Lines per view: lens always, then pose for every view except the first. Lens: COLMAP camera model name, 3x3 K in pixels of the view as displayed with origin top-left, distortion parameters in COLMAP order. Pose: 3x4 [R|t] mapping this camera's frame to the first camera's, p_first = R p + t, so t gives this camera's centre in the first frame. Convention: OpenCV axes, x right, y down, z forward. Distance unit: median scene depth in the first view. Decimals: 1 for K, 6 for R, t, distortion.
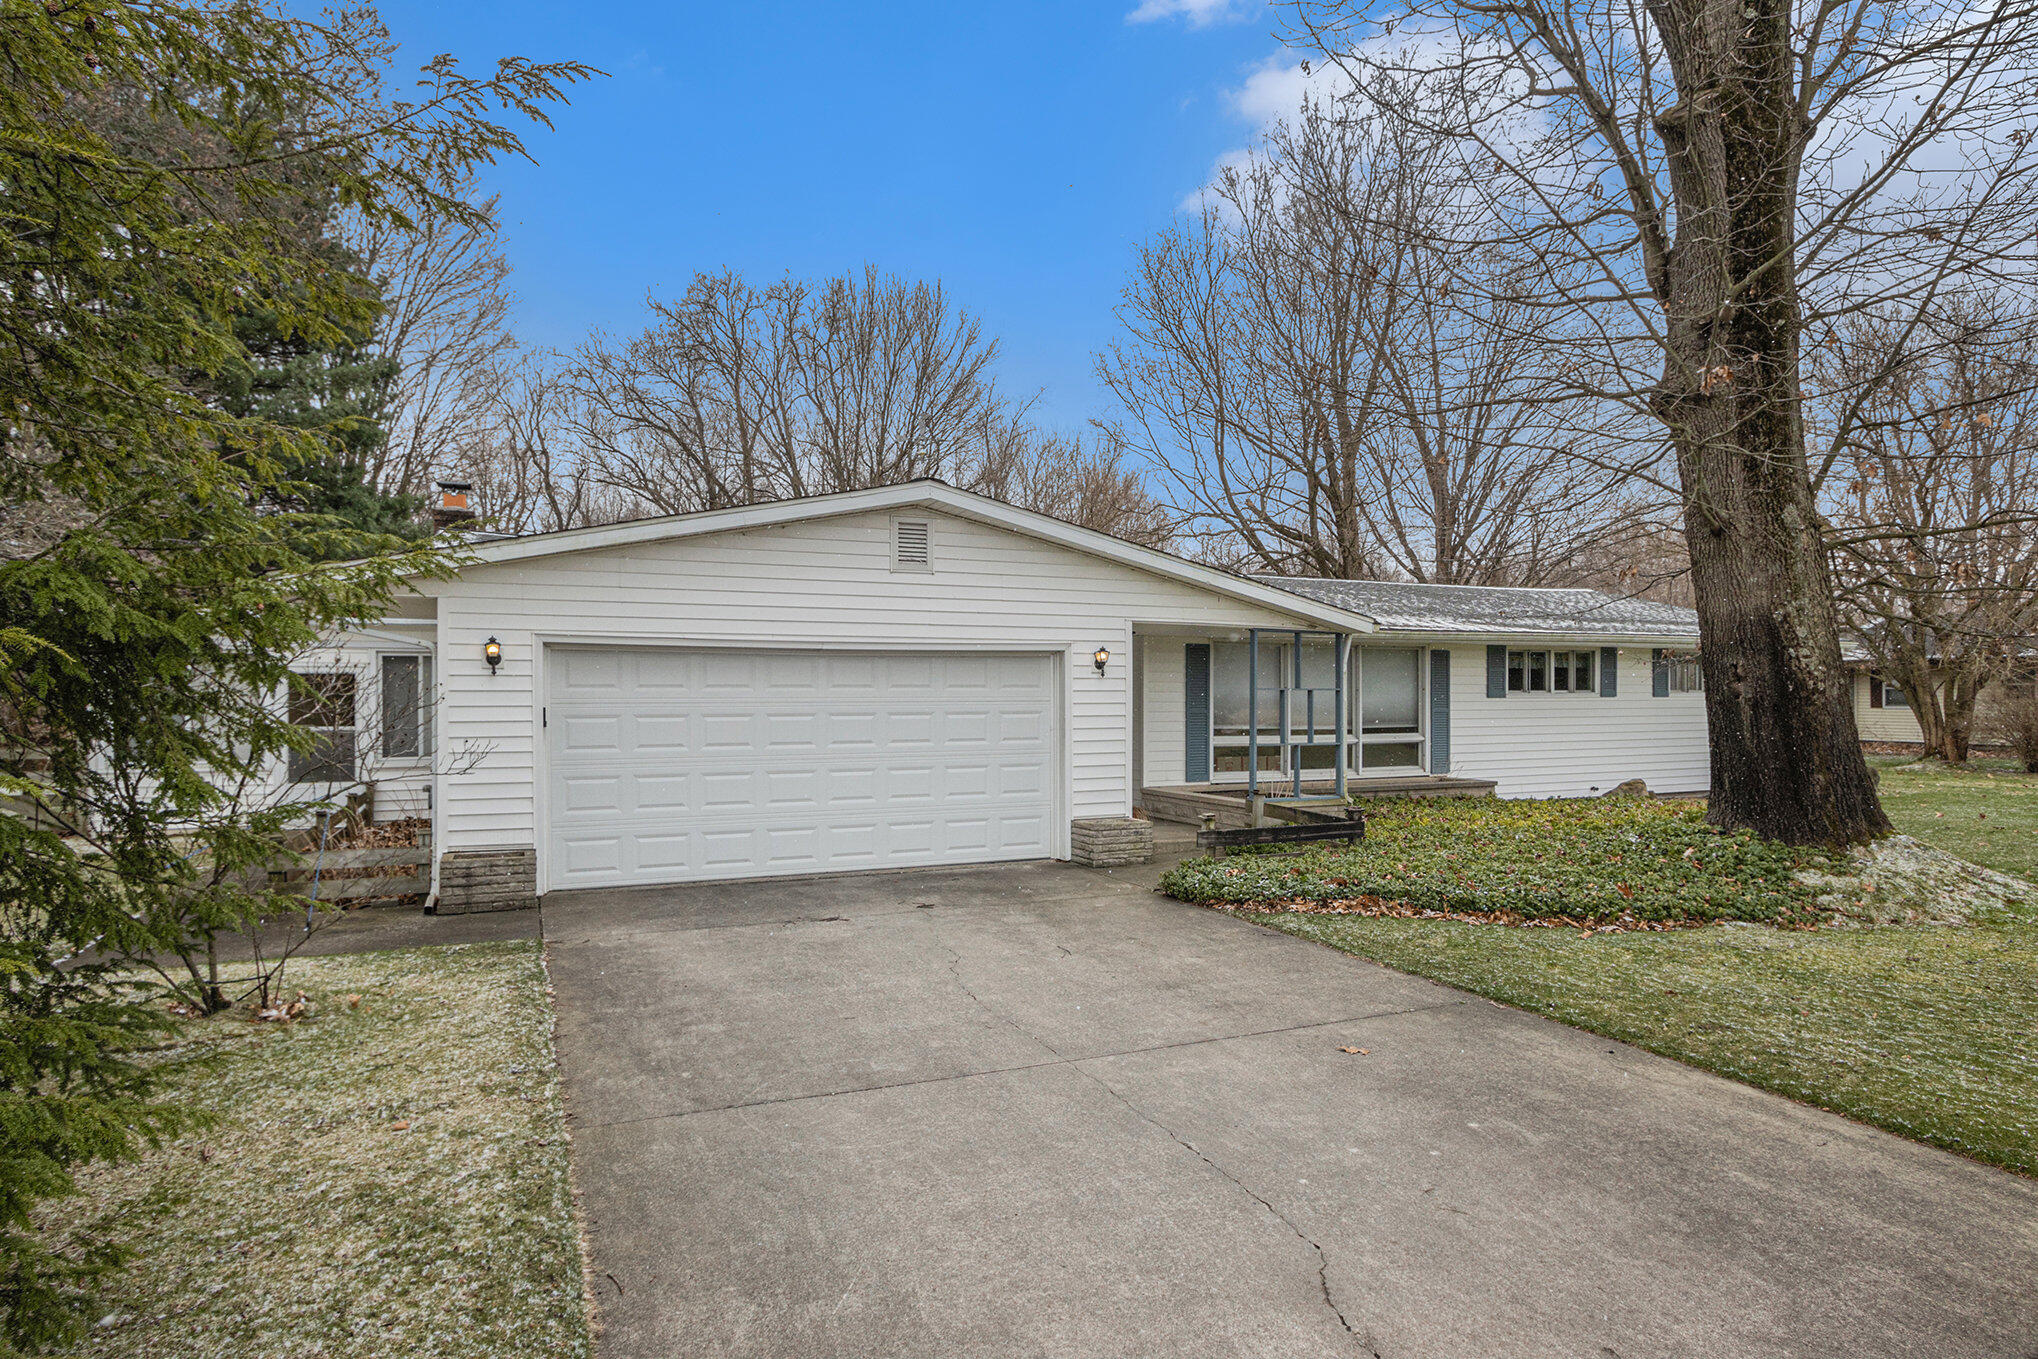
lens RADIAL K [[1152.0, 0, 1025.7], [0, 1152.0, 680.4], [0, 0, 1]] dist [-0.005970, 0.000312]
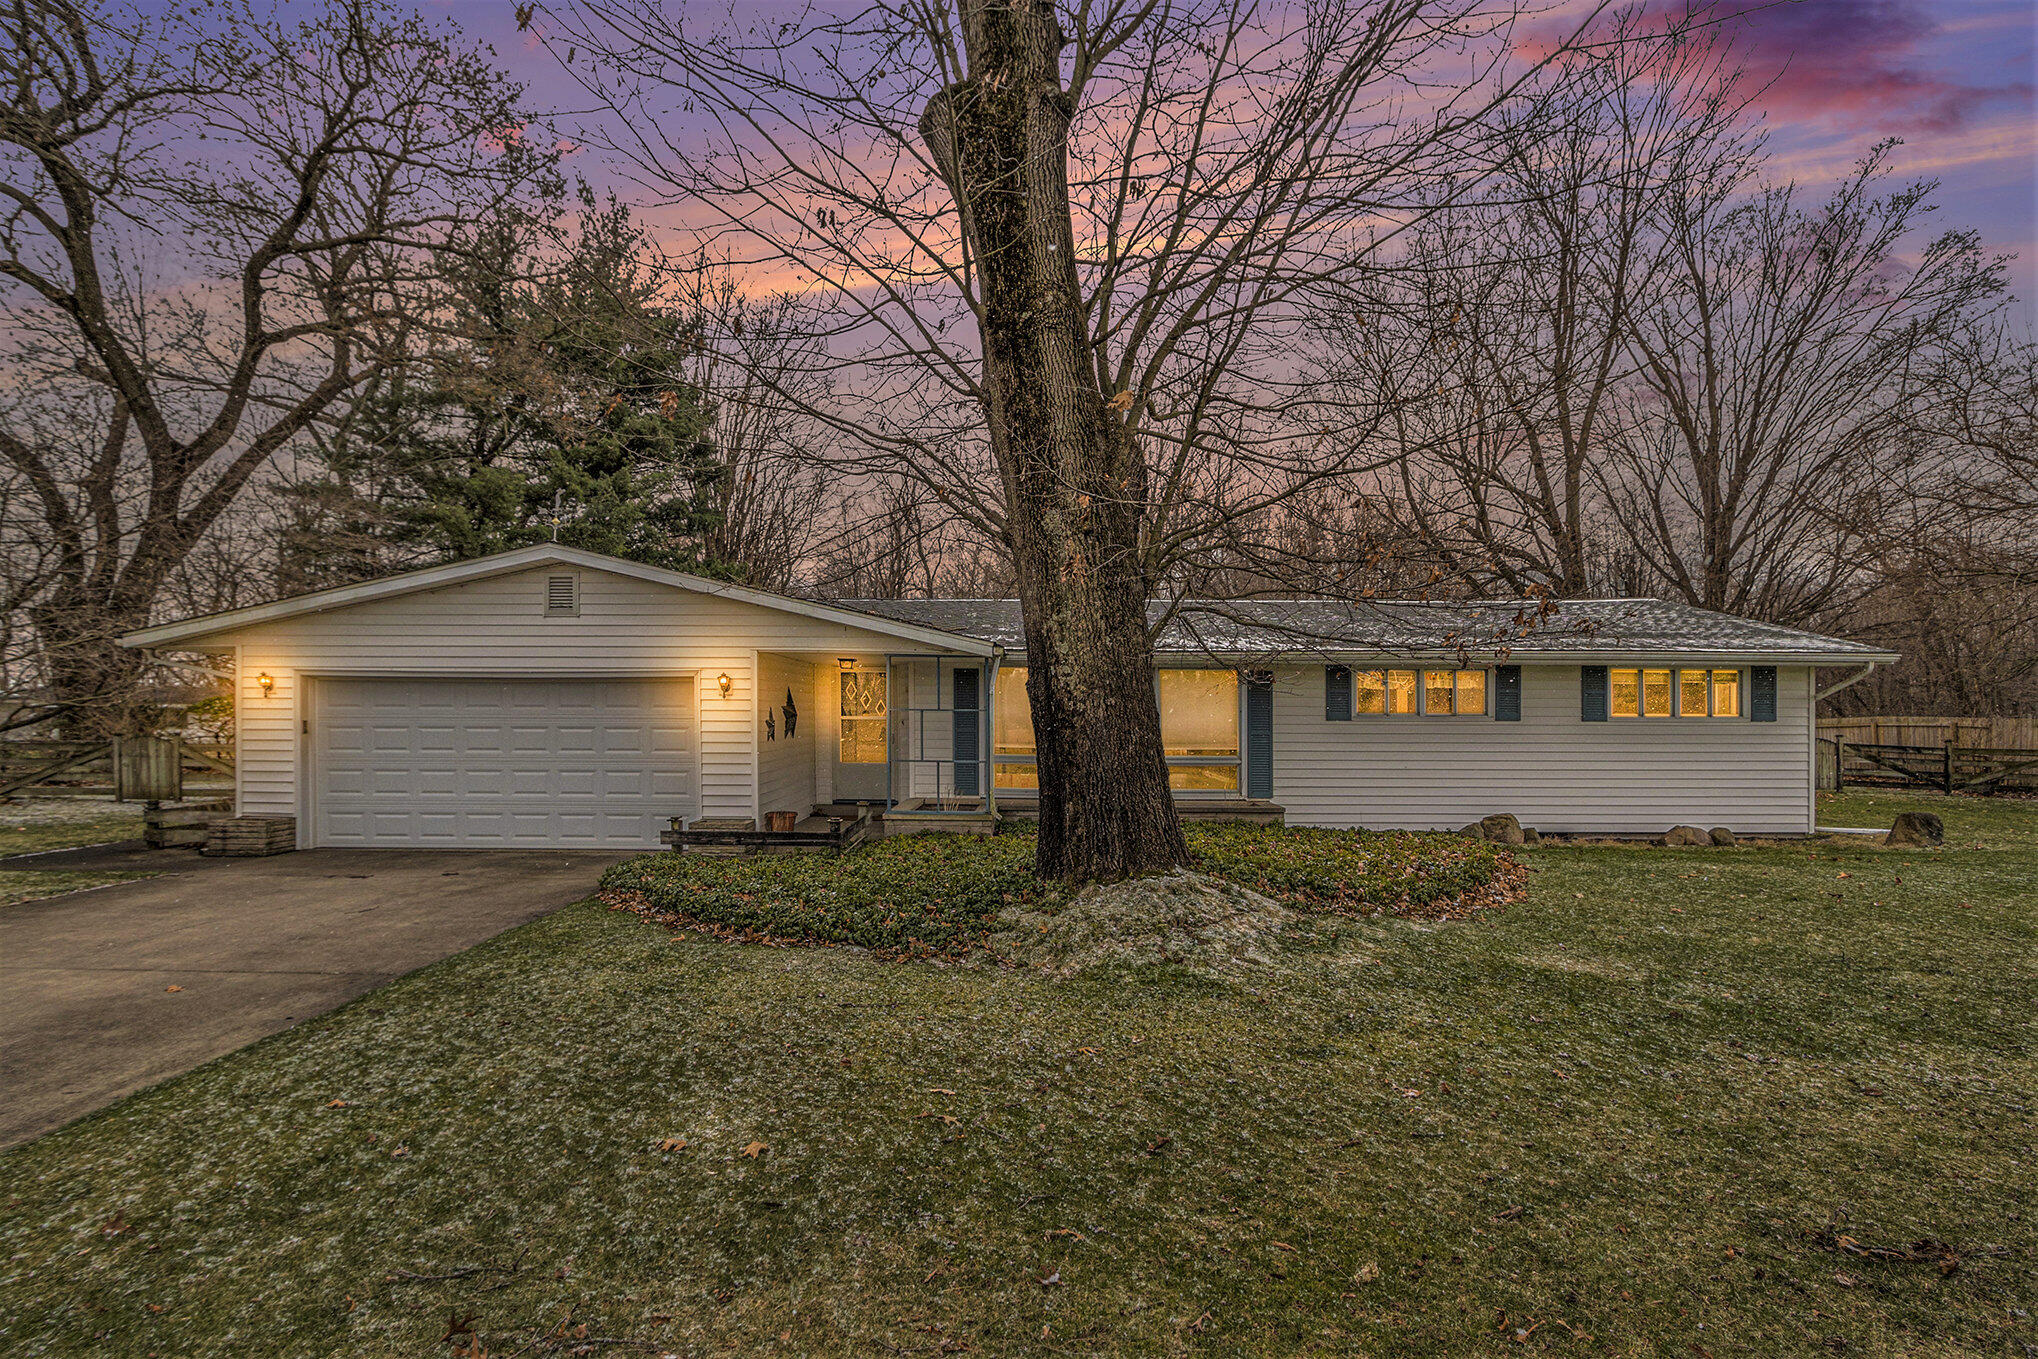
lens RADIAL K [[1020.4, 0, 993.8], [0, 1020.4, 716.7], [0, 0, 1]] dist [-0.015942, 0.000261]
pose [[0.900348, 0.006142, -0.435127, 0.566262], [-0.000393, 0.999911, 0.013300, 0.001118], [0.435170, -0.011804, 0.900271, 0.138622]]
